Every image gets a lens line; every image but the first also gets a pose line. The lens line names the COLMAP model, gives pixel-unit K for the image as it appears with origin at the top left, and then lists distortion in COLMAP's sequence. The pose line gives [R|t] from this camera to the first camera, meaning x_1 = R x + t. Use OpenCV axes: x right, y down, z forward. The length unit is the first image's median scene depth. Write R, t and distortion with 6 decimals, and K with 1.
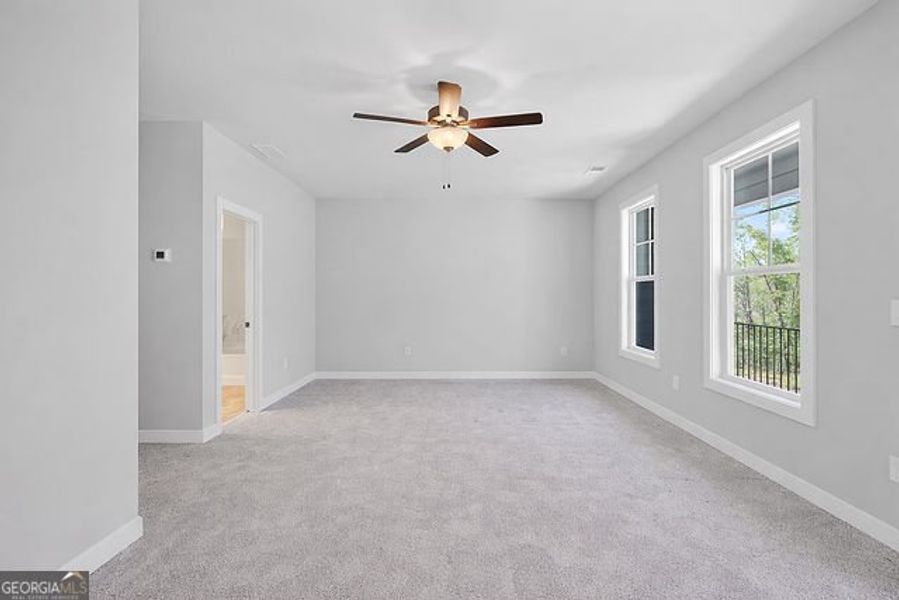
lens RADIAL K [[431.6, 0, 451.9], [0, 431.6, 299.6], [0, 0, 1]] dist [0.001916, 0.000204]
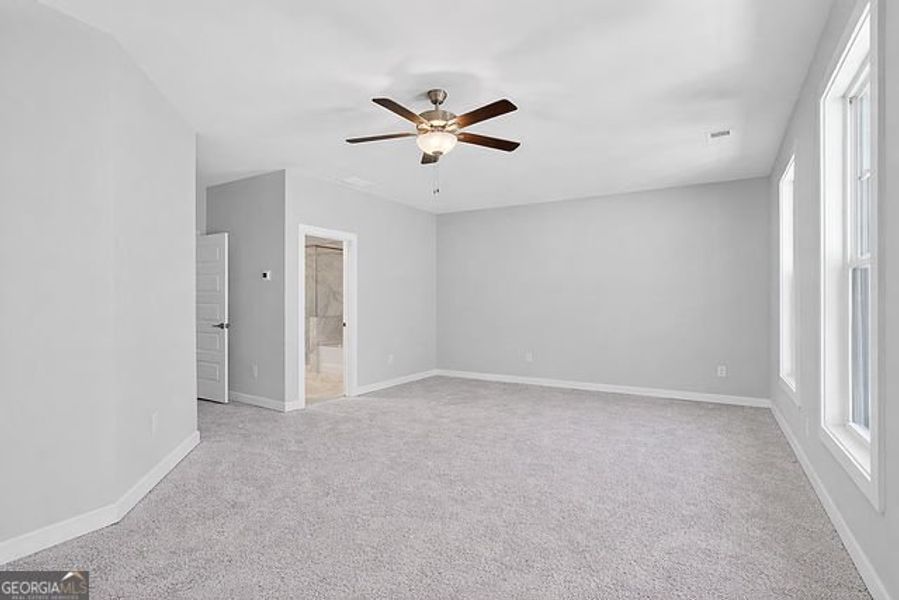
lens RADIAL K [[431.6, 0, 451.9], [0, 431.6, 299.6], [0, 0, 1]] dist [0.001916, 0.000204]
pose [[0.851347, -0.005311, -0.524576, 0.476249], [-0.000277, 0.999944, -0.010573, 0.003022], [0.524603, 0.009147, 0.851298, 0.135696]]
